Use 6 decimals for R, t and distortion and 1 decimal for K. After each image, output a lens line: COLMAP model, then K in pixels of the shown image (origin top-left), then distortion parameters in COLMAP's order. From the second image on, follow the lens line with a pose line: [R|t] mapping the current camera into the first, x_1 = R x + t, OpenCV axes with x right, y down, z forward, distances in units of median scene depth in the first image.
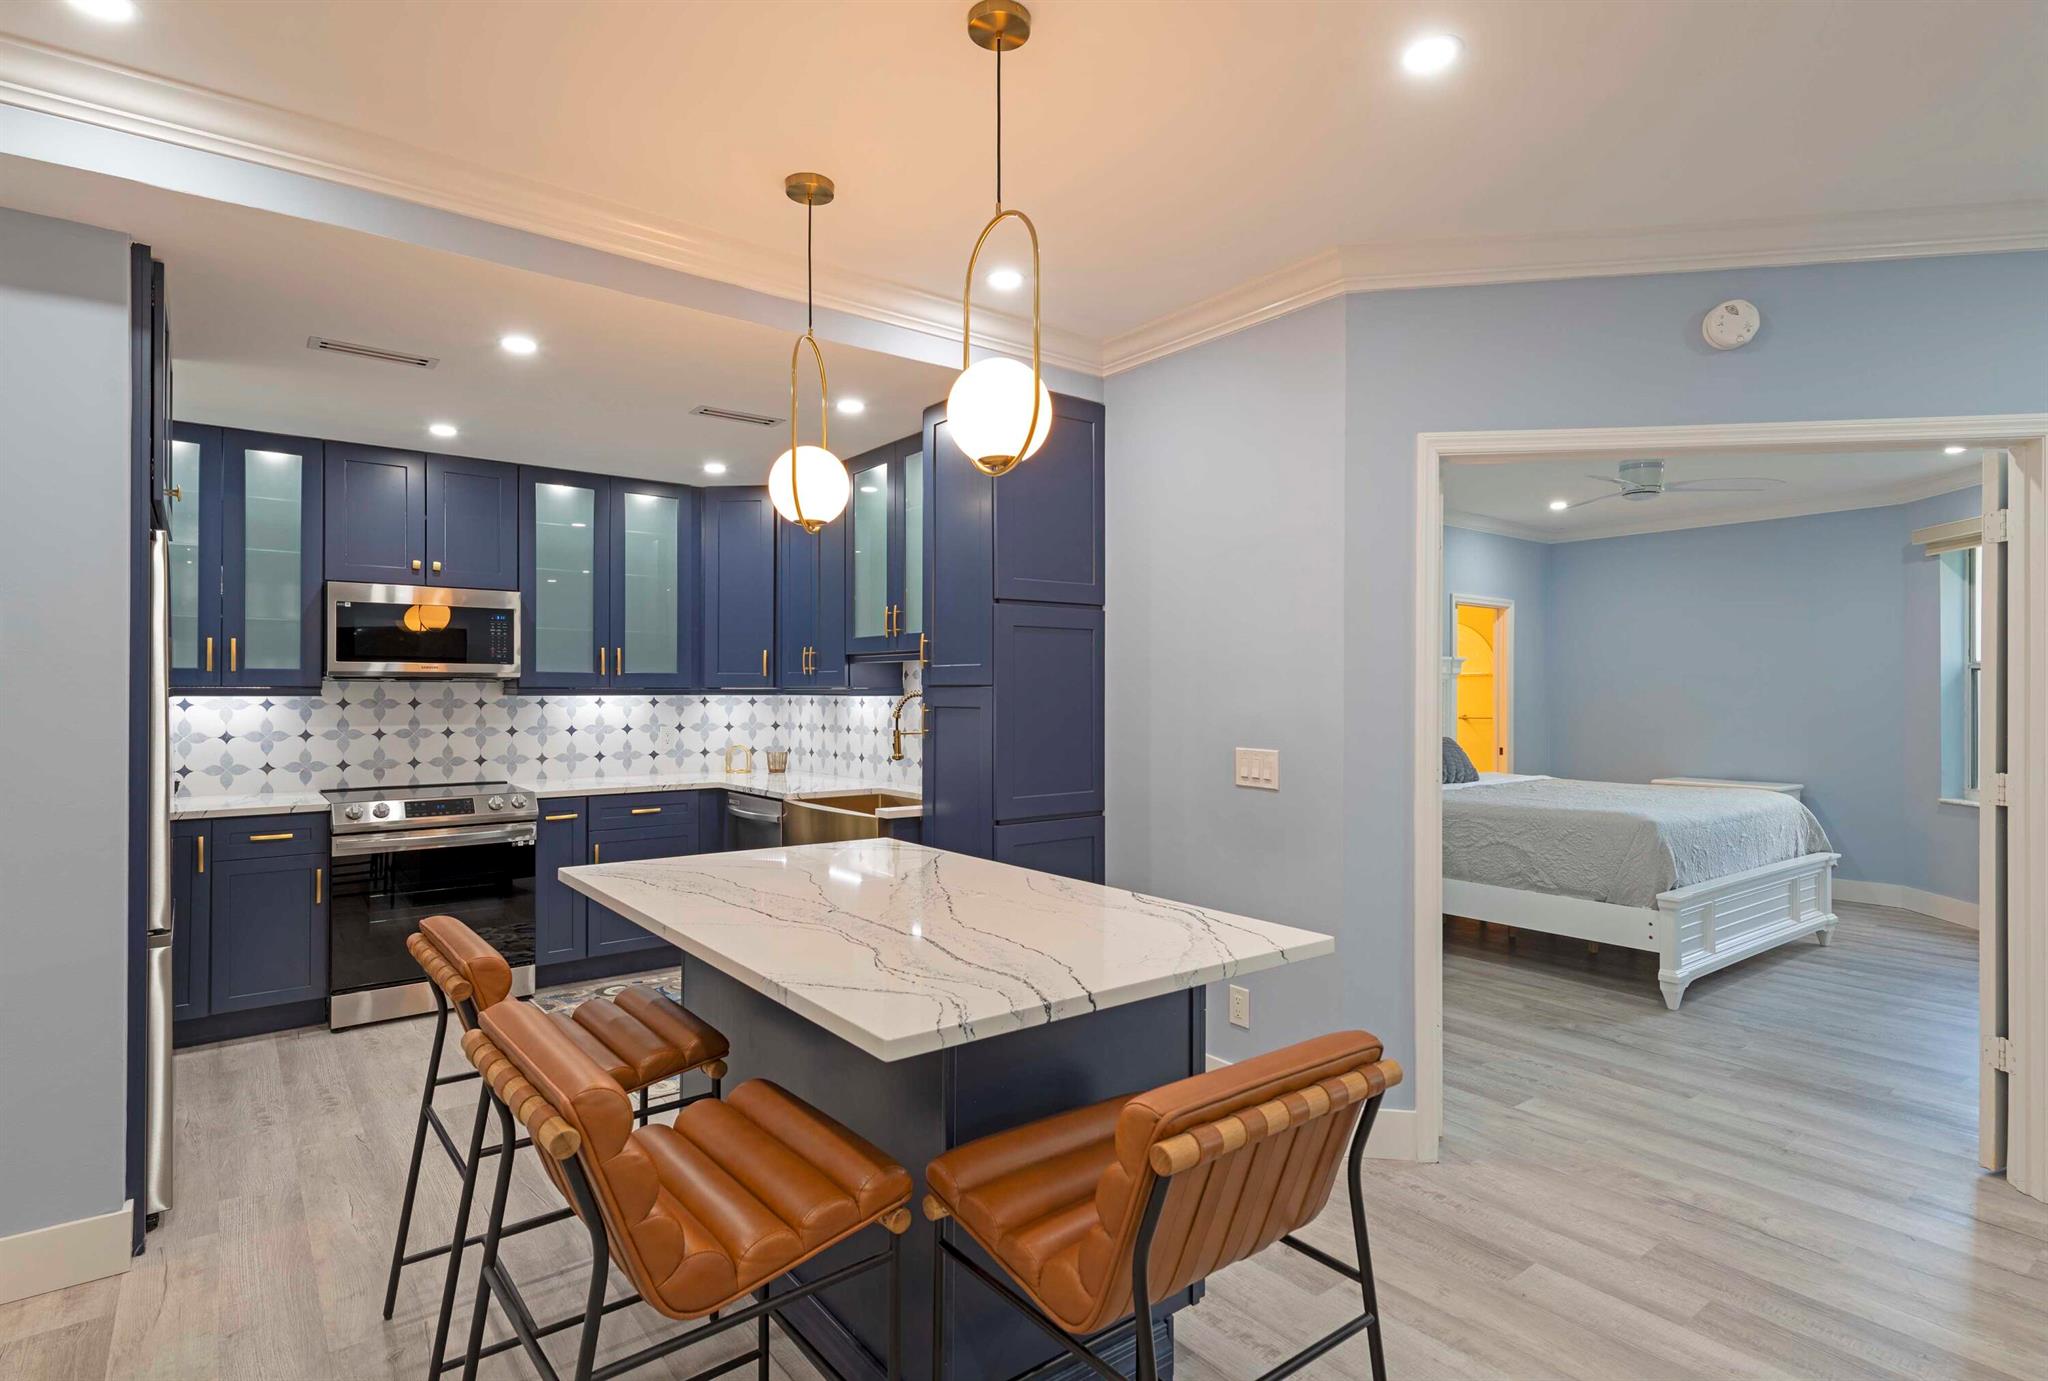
lens RADIAL K [[1043.1, 0, 1018.0], [0, 1043.1, 684.4], [0, 0, 1]] dist [0.010962, -0.000694]
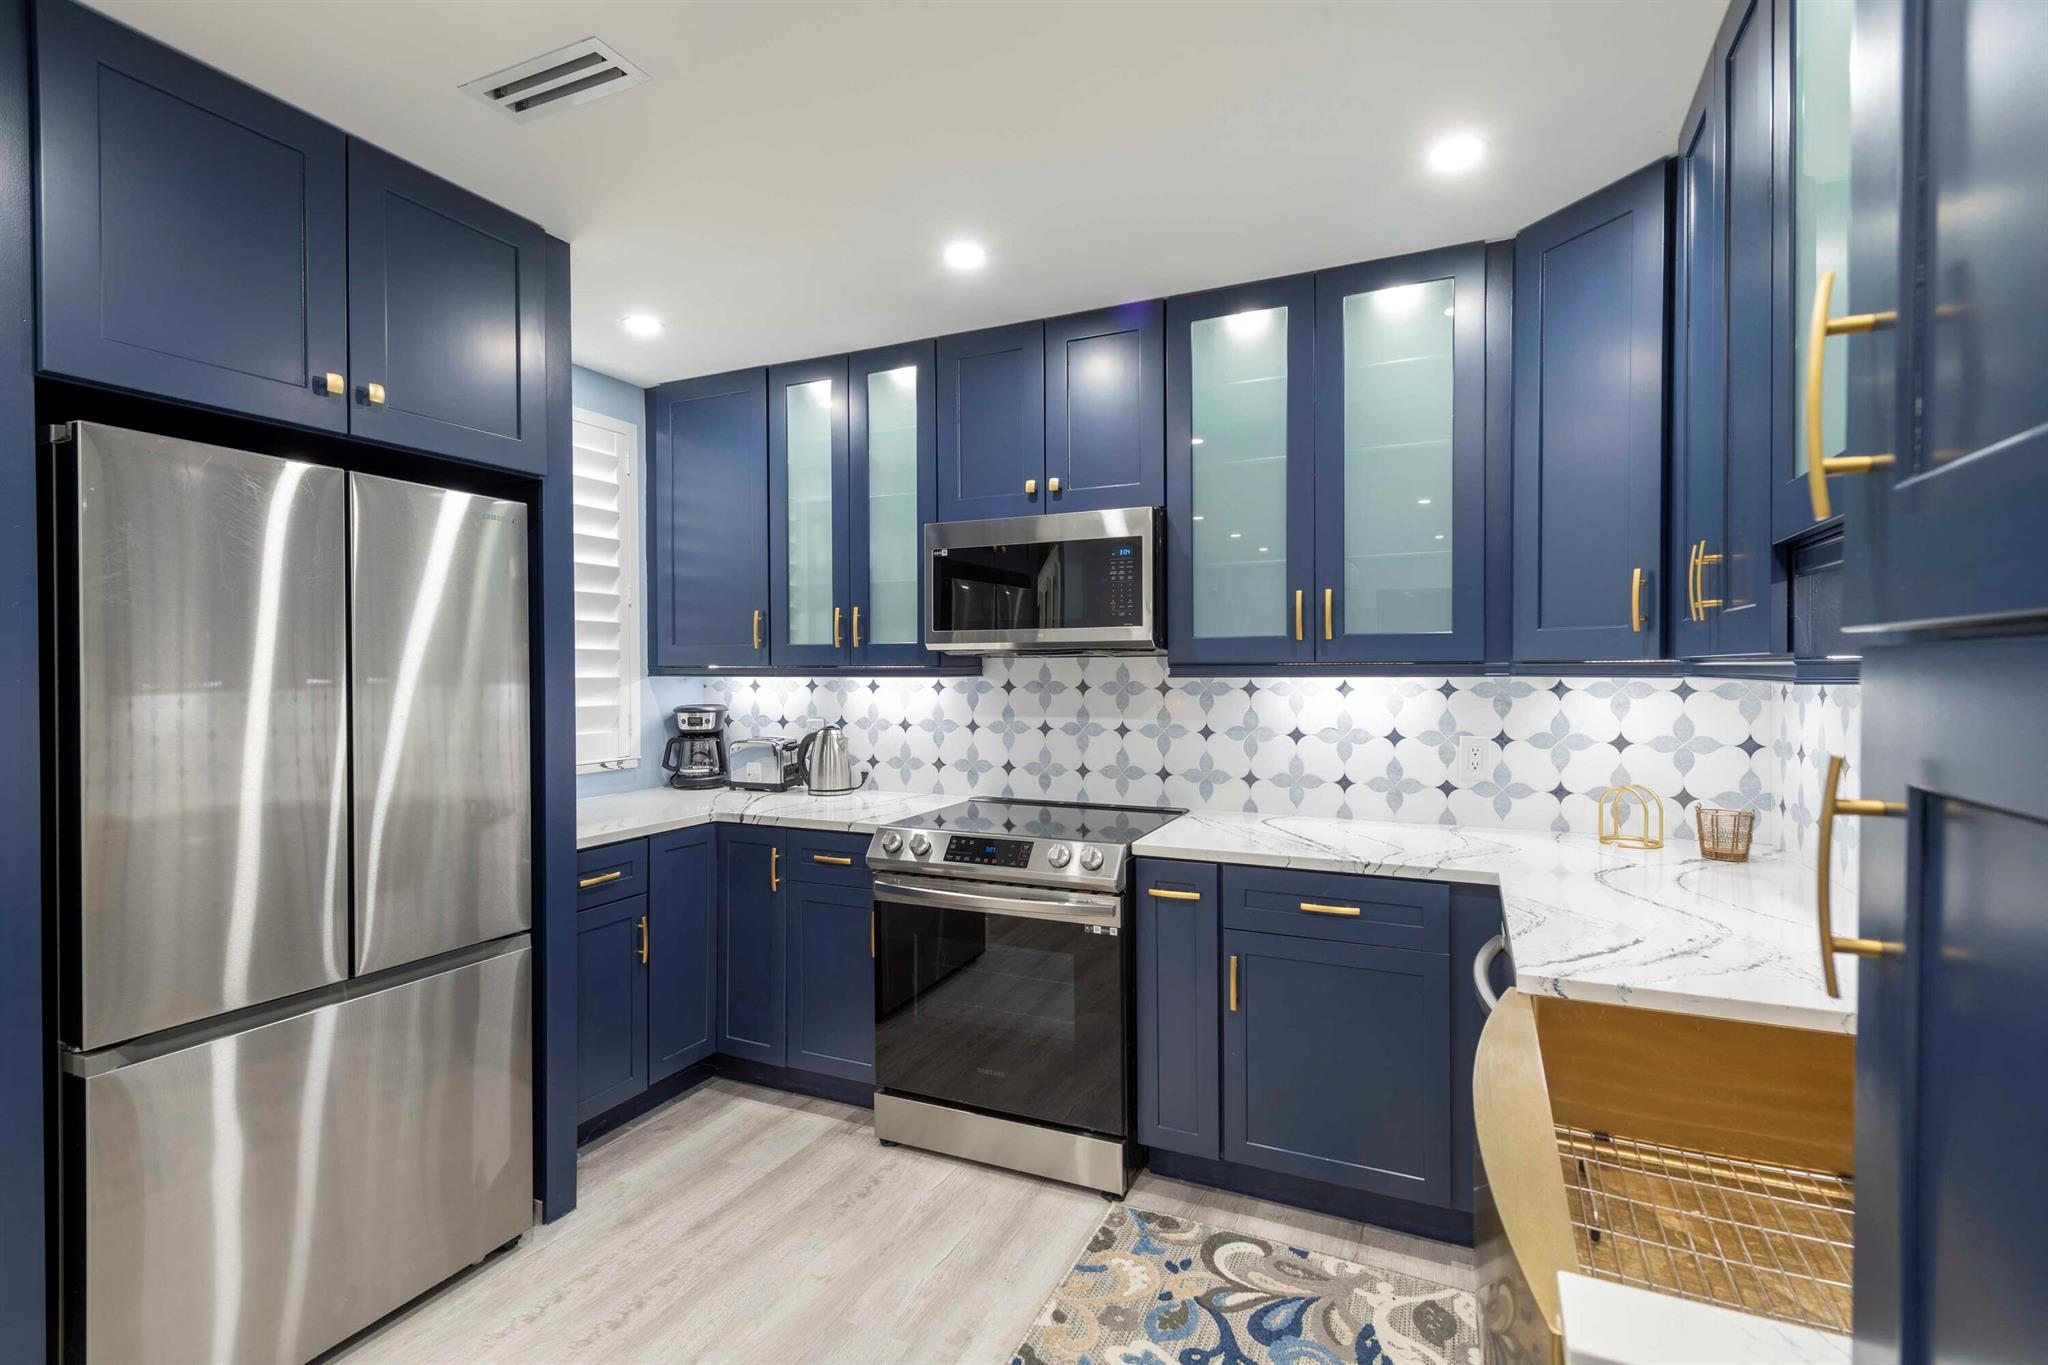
lens RADIAL K [[951.1, 0, 1024.1], [0, 951.1, 673.9], [0, 0, 1]] dist [0.019723, -0.008658]
pose [[0.463262, 0.001957, -0.886219, -0.019741], [0.009256, 0.999932, 0.007047, 0.004071], [0.886173, -0.011467, 0.463213, 0.681388]]
